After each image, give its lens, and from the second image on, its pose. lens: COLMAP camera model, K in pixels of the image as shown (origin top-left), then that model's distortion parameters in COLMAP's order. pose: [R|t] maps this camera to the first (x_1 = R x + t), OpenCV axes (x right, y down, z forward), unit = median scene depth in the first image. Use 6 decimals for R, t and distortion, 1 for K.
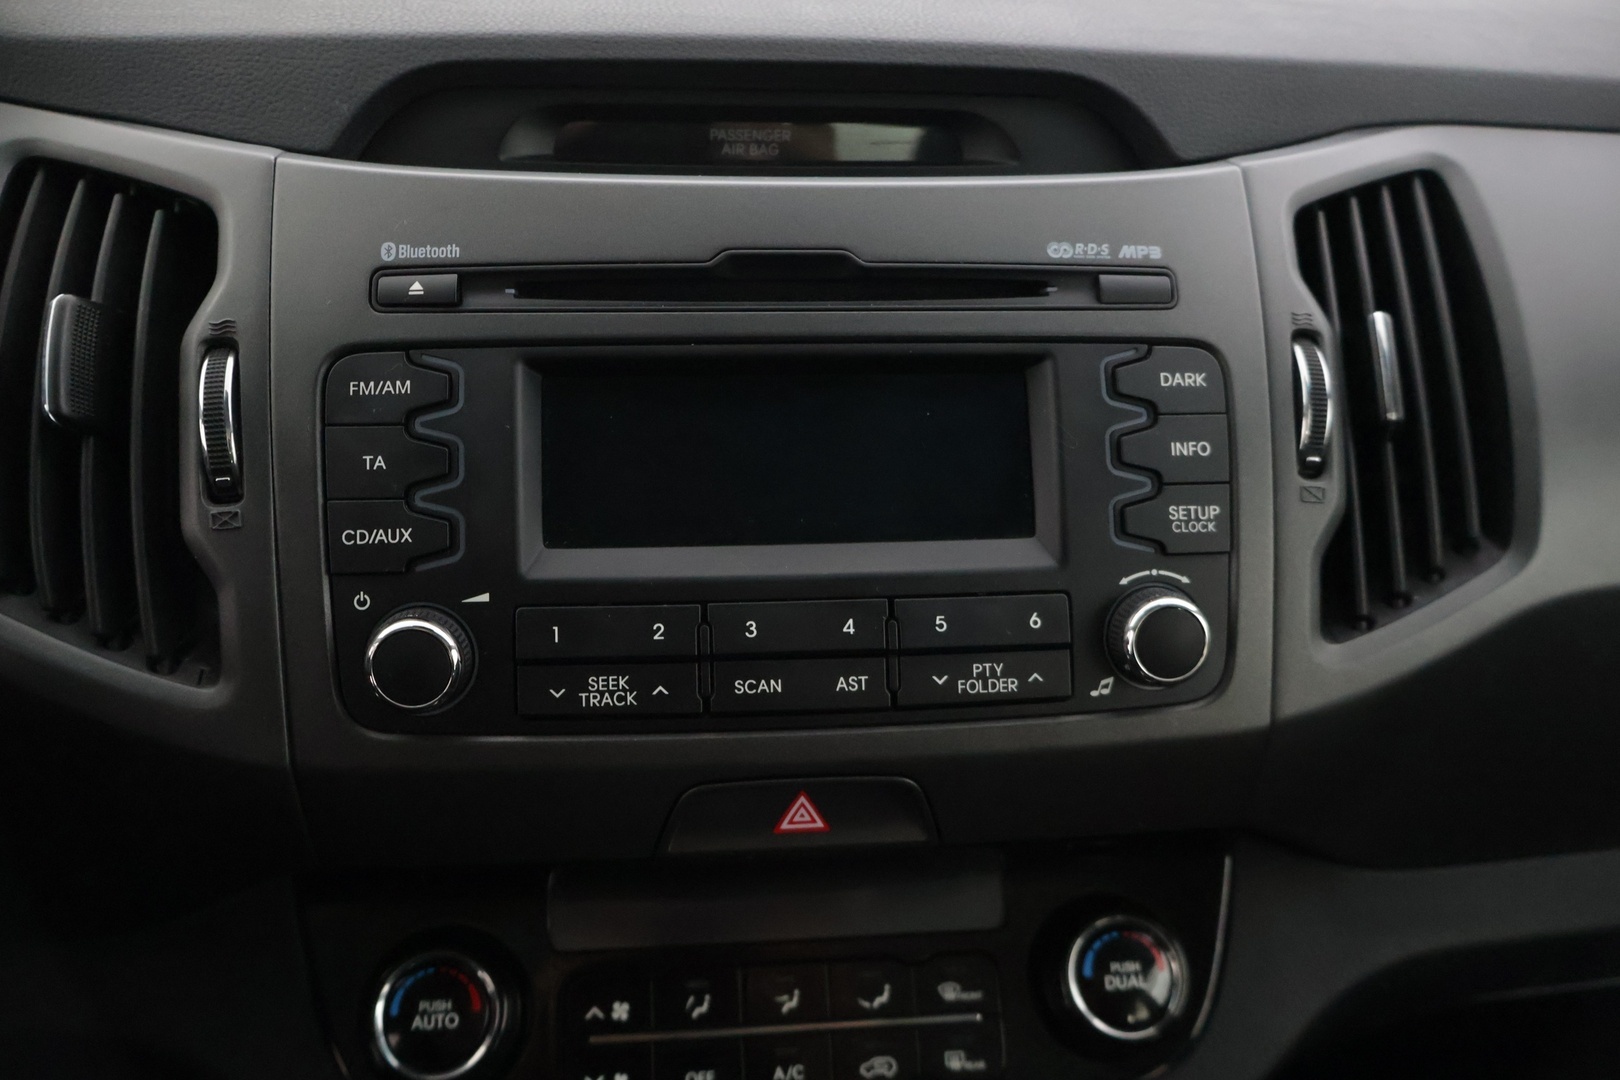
lens RADIAL K [[1341.8, 0, 806.3], [0, 1341.8, 544.0], [0, 0, 1]] dist [0.000209, -0.005935]
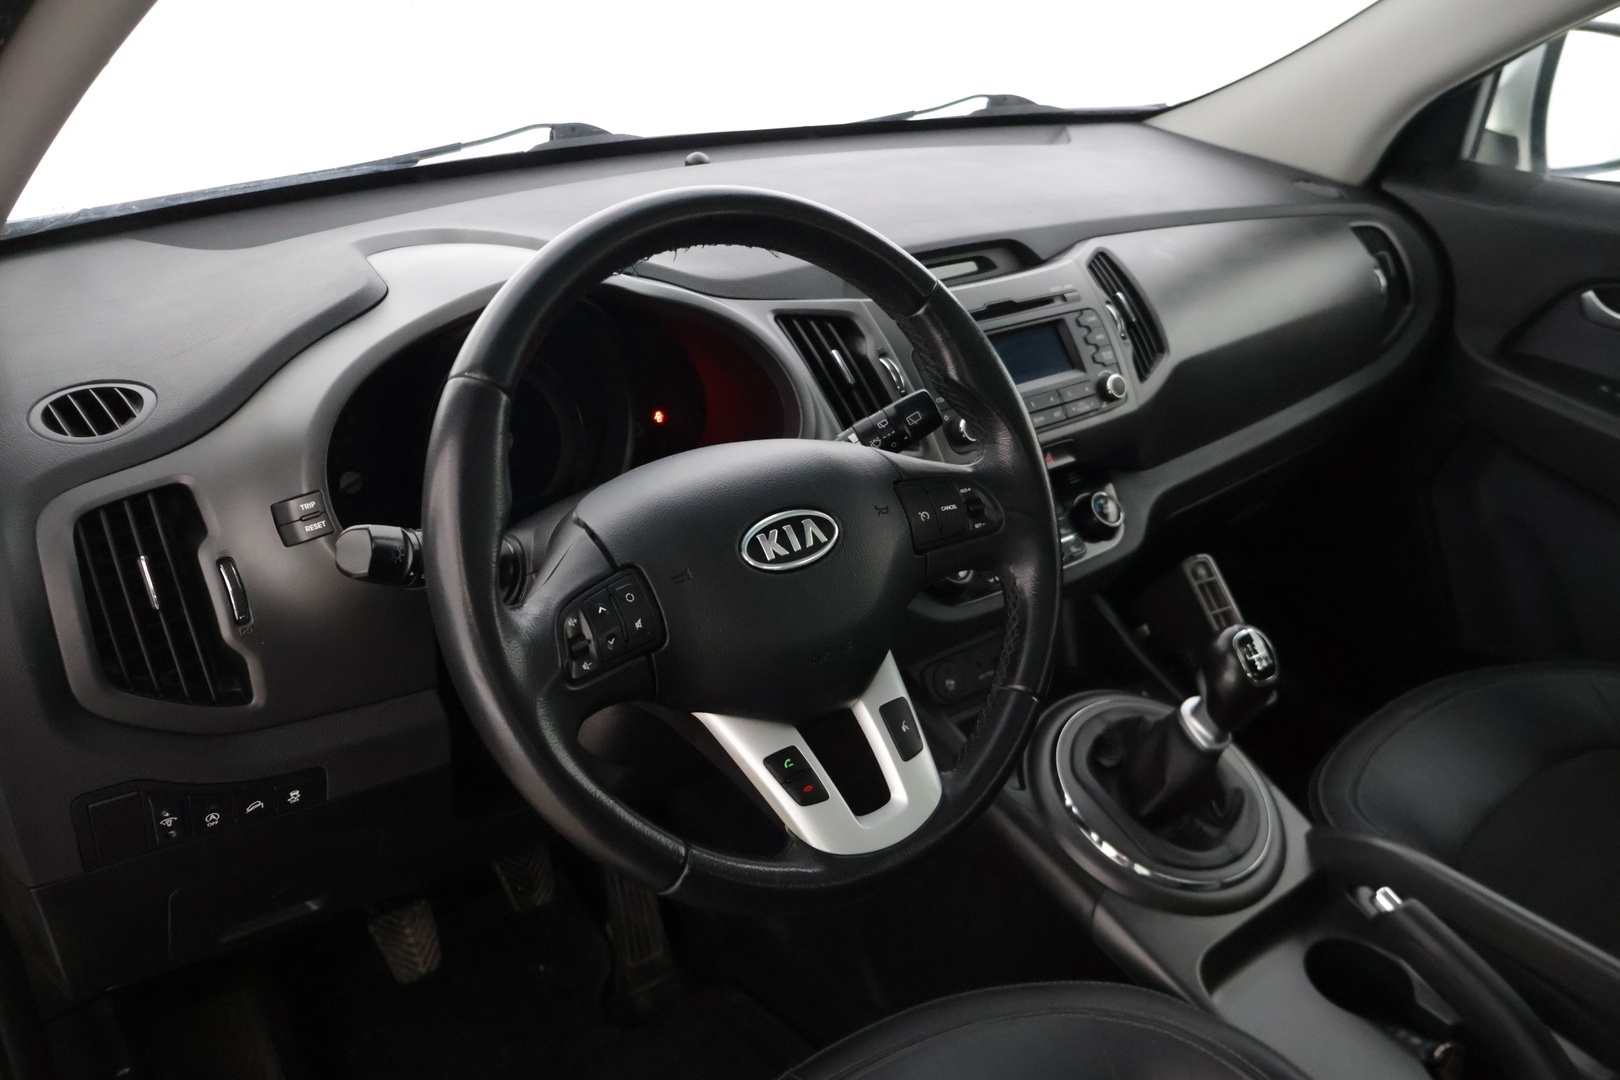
lens RADIAL K [[1341.8, 0, 816.1], [0, 1341.8, 554.6], [0, 0, 1]] dist [0.000209, -0.005935]
pose [[0.839926, -0.253876, 0.479656, -2.192221], [0.289008, 0.957326, 0.000619, 0.260520], [-0.459345, 0.138105, 0.877456, -1.685600]]
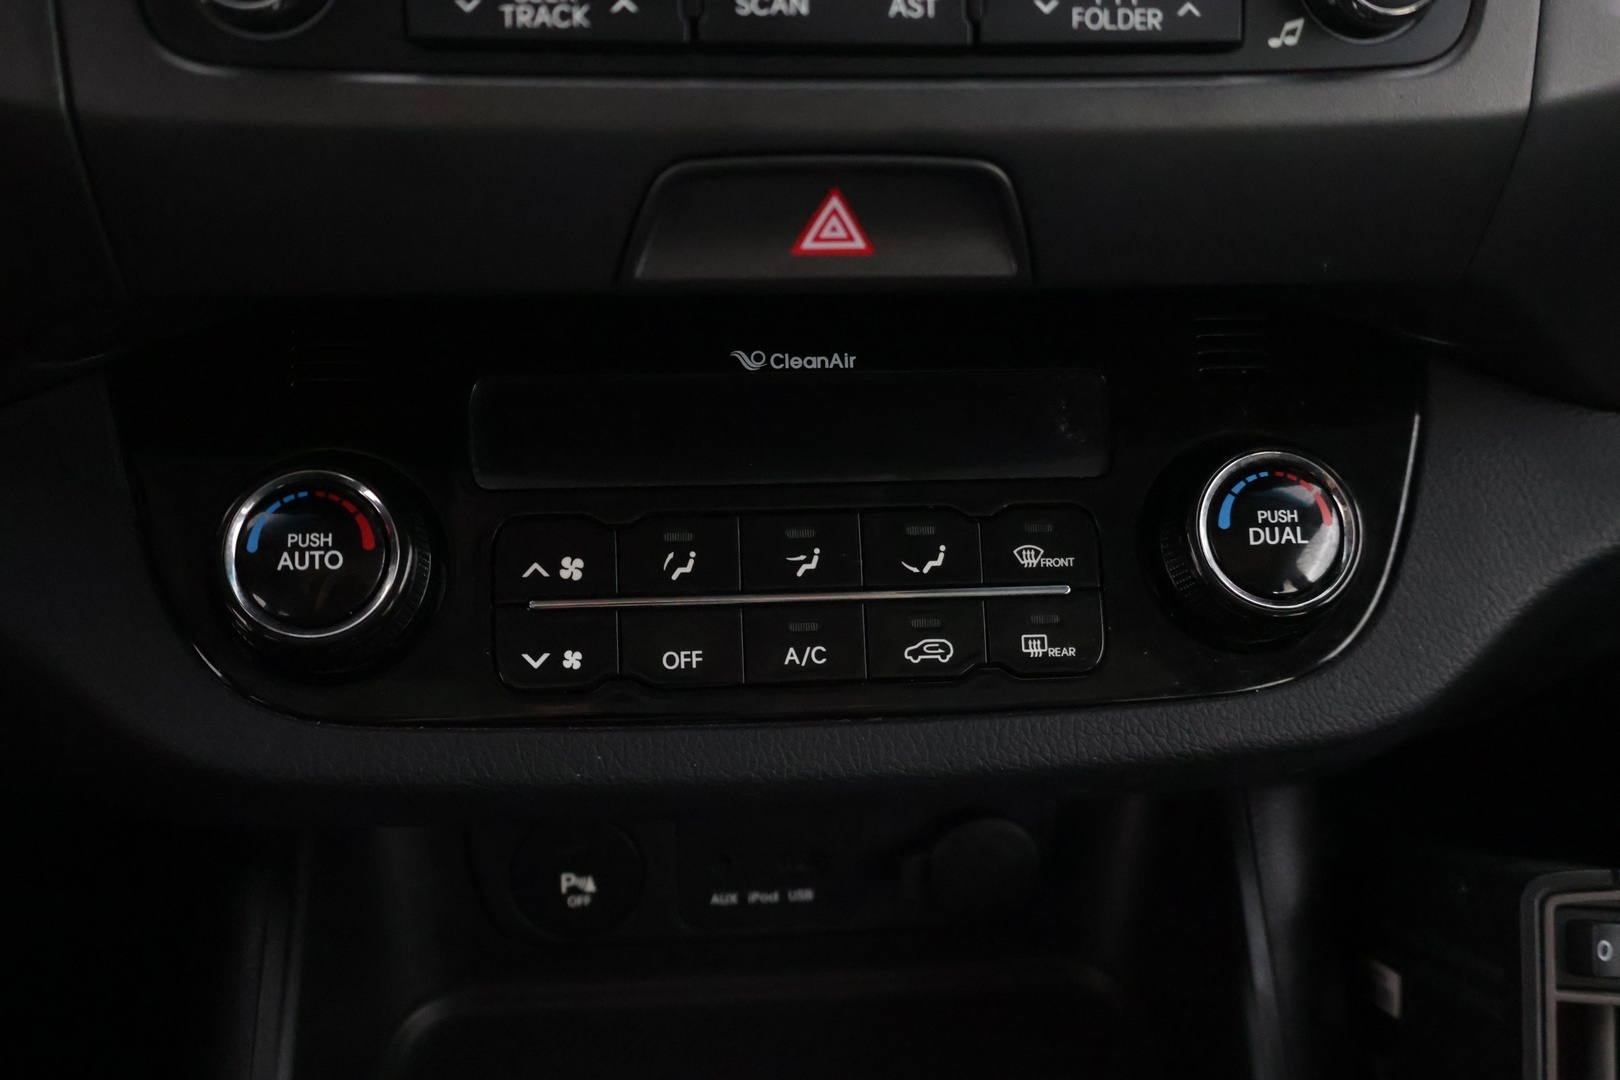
lens RADIAL K [[1636.2, 0, 808.8], [0, 1636.2, 538.1], [0, 0, 1]] dist [0.006766, 0.000000]
pose [[0.999936, 0.011264, 0.001299, -0.014986], [-0.011335, 0.990155, 0.139516, 0.240966], [0.000285, -0.139522, 0.990219, 0.156164]]
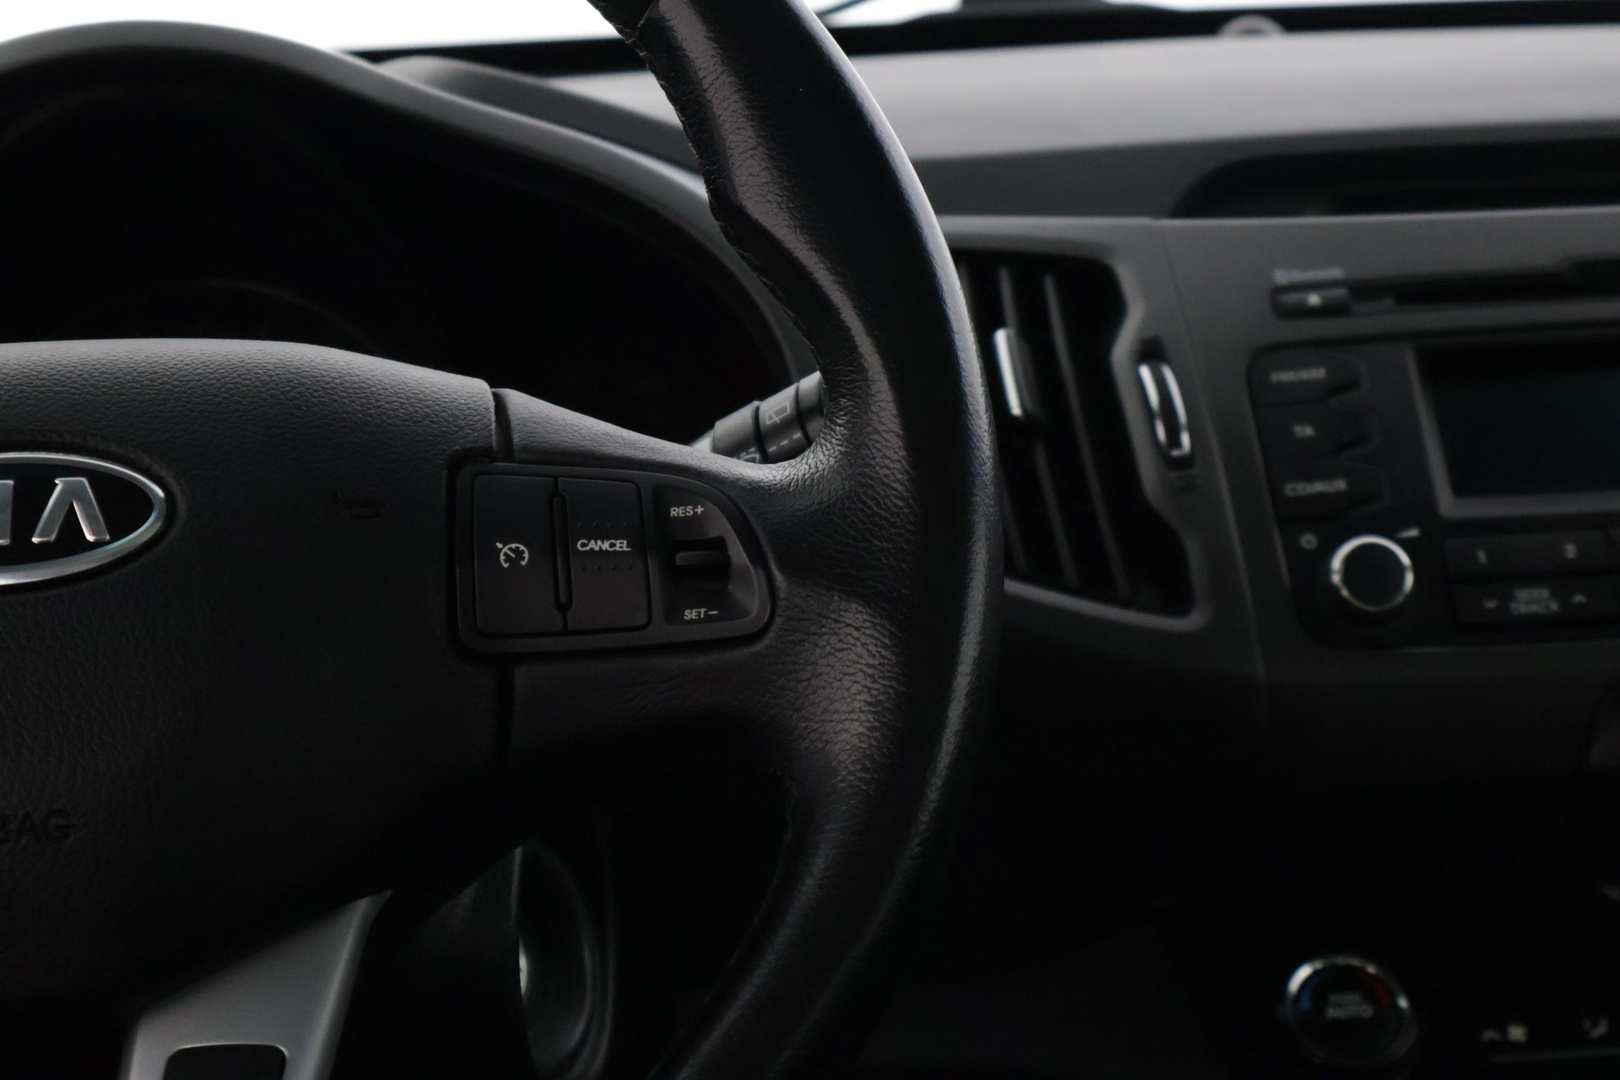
lens RADIAL K [[3238.1, 0, 826.1], [0, 3238.1, 538.9], [0, 0, 1]] dist [0.028812, 0.000000]
pose [[0.997290, -0.067593, -0.029057, -0.621871], [0.052490, 0.930399, -0.362771, 0.963162], [0.051555, 0.360262, 0.931425, -1.507274]]
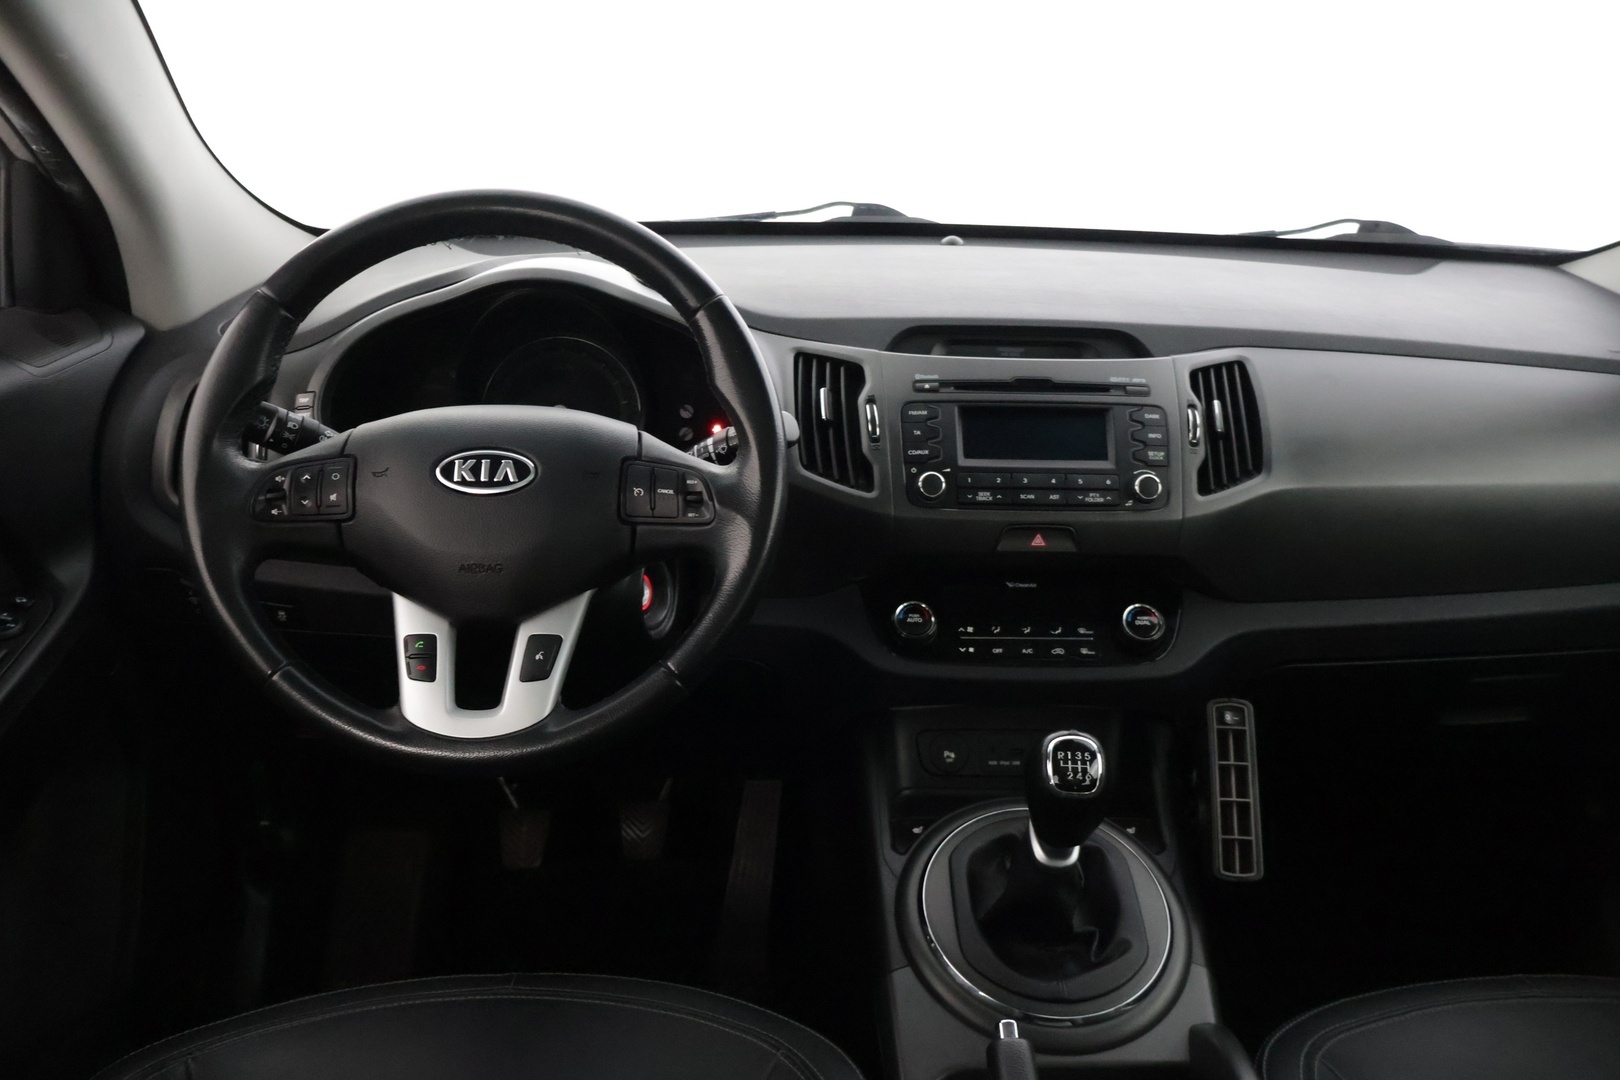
lens RADIAL K [[1341.8, 0, 802.1], [0, 1341.8, 538.0], [0, 0, 1]] dist [0.000209, -0.005935]
pose [[0.997588, 0.014334, -0.067919, -0.358615], [-0.027490, 0.980031, -0.196933, 0.860667], [0.063740, 0.198326, 0.978061, -2.271752]]
